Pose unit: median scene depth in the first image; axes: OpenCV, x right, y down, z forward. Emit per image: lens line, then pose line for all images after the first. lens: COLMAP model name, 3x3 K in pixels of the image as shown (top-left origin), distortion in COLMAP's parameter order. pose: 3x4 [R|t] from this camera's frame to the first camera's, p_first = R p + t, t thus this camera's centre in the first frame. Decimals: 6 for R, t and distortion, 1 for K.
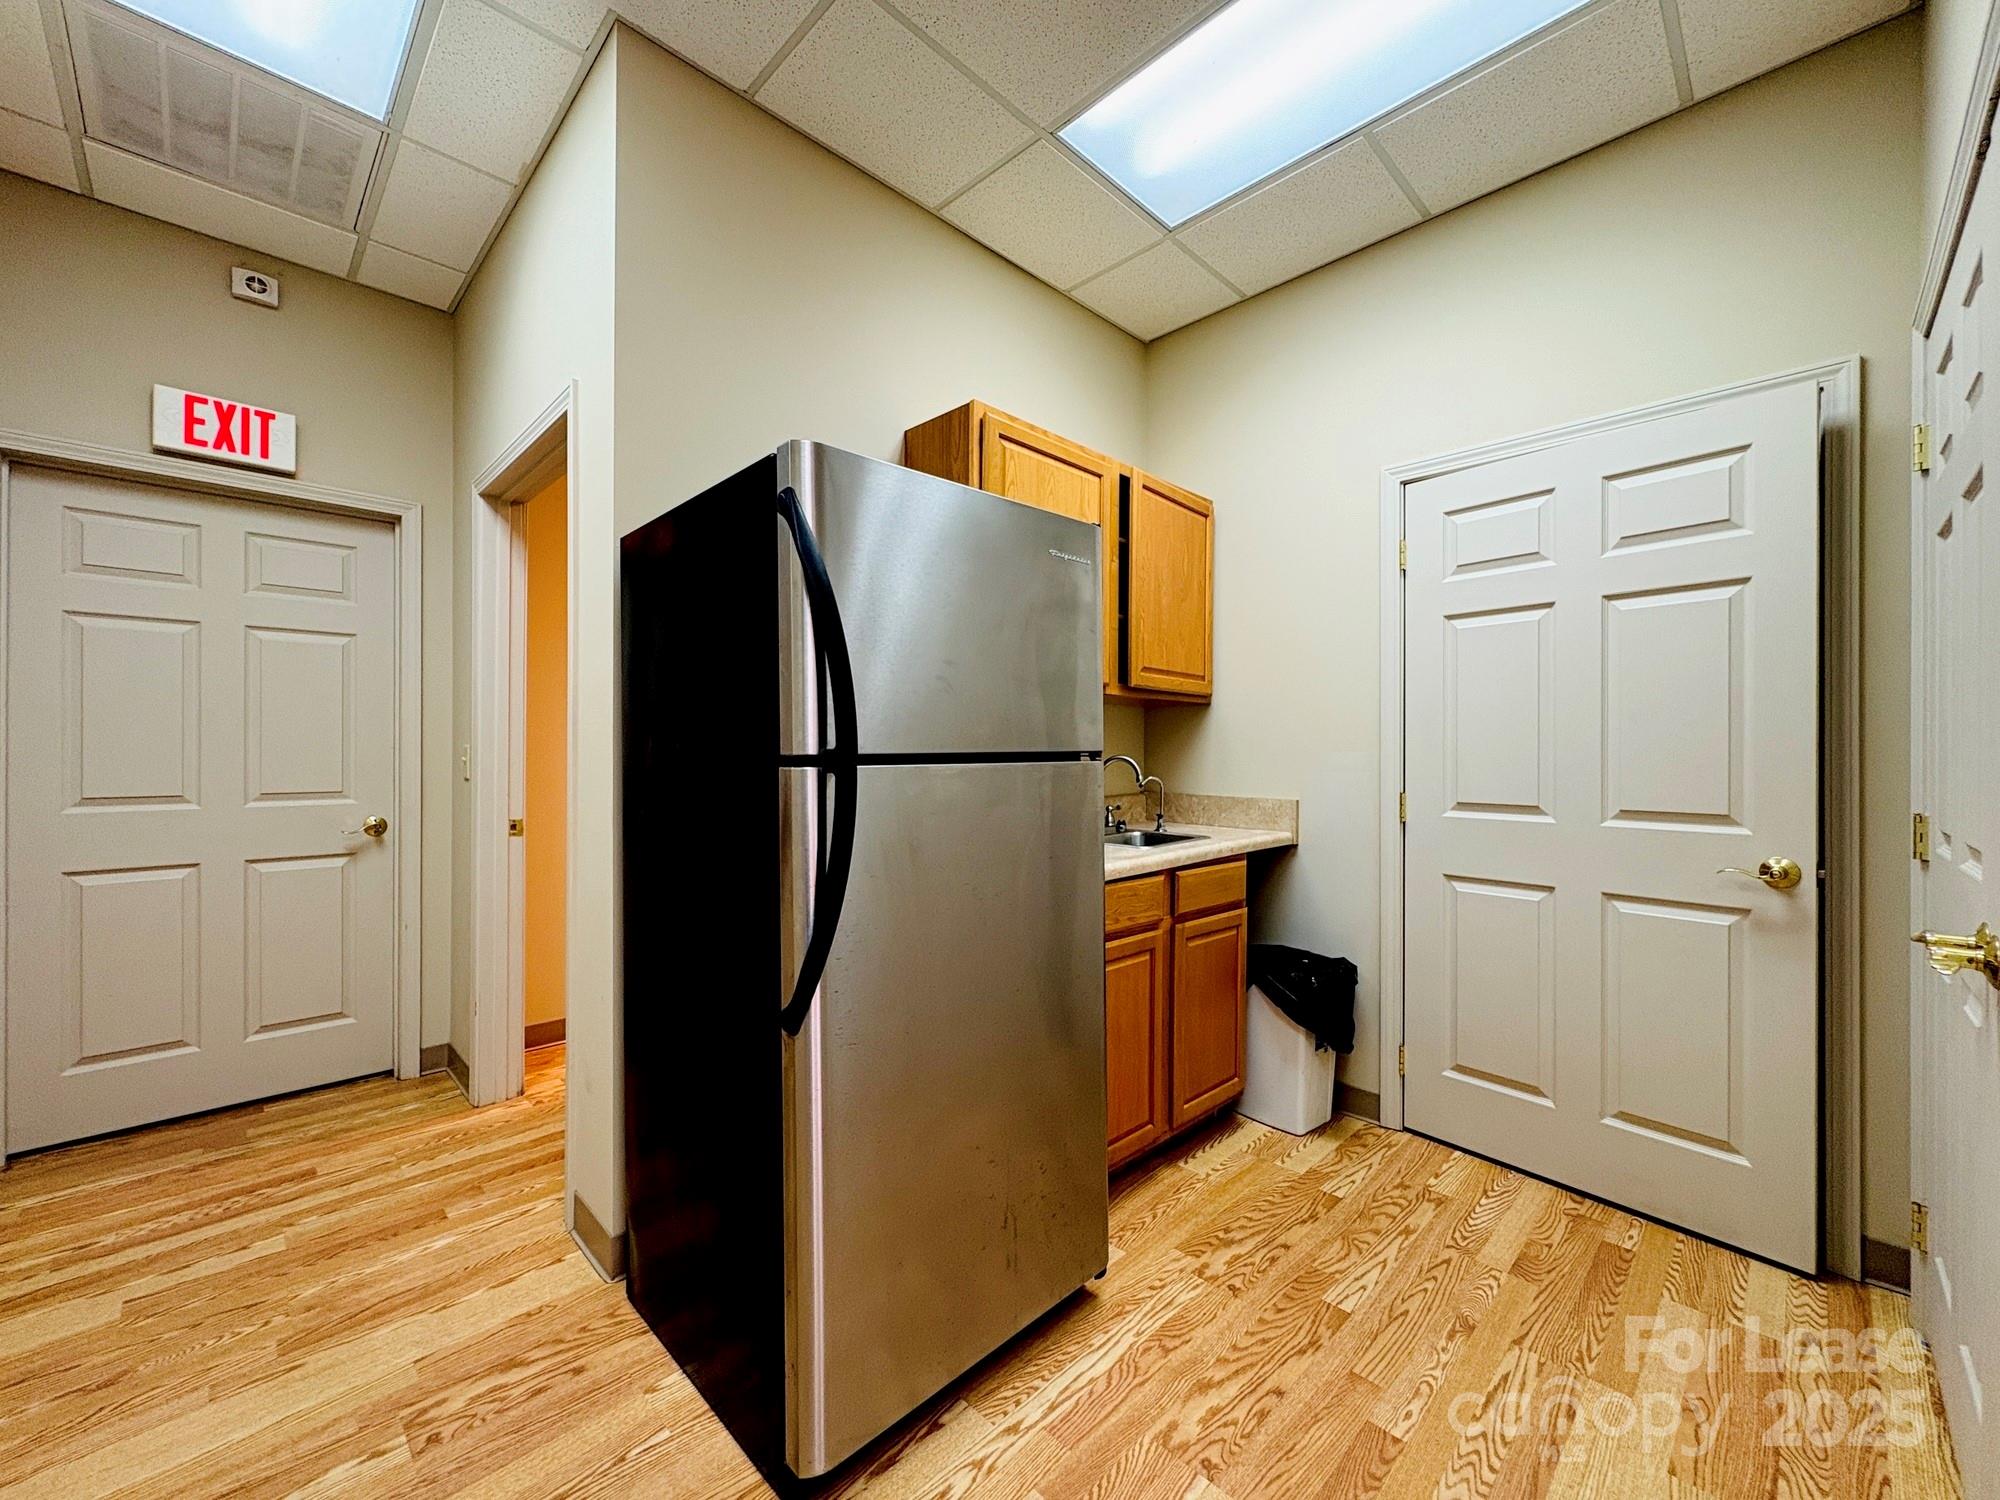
lens RADIAL K [[801.0, 0, 1024.6], [0, 801.0, 749.6], [0, 0, 1]] dist [0.000296, 0.000063]
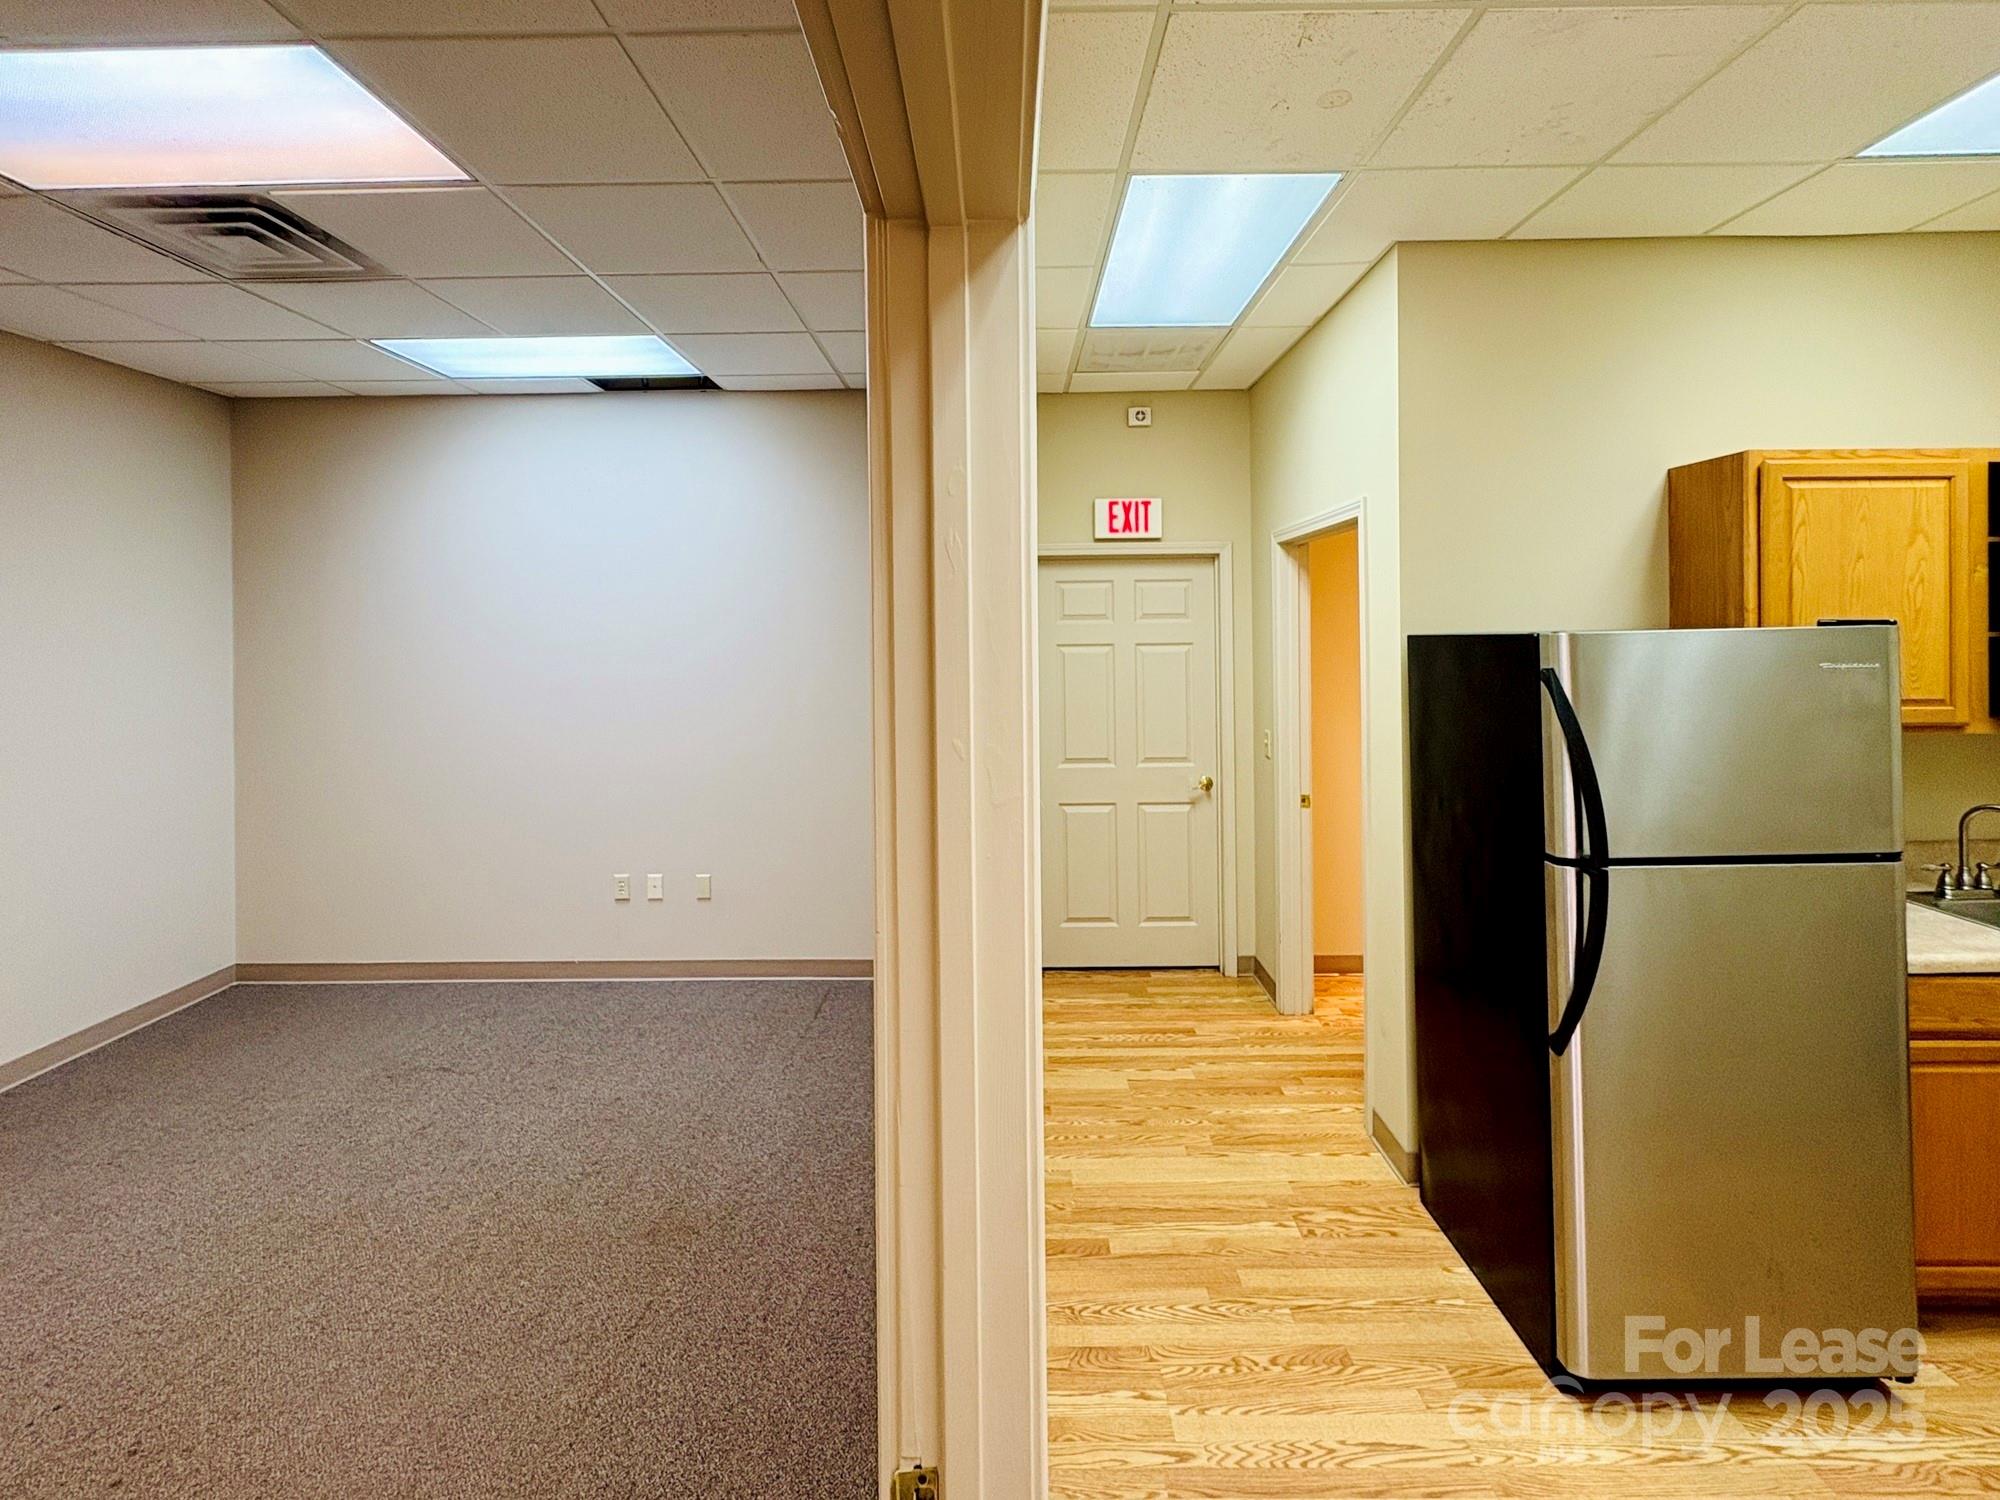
lens RADIAL K [[943.1, 0, 1000.2], [0, 943.1, 625.6], [0, 0, 1]] dist [-0.002374, 0.000580]
pose [[0.696656, -0.010858, -0.717323, 0.145383], [0.012286, 0.999919, -0.003203, -0.263709], [0.717300, -0.006581, 0.696733, -0.555285]]
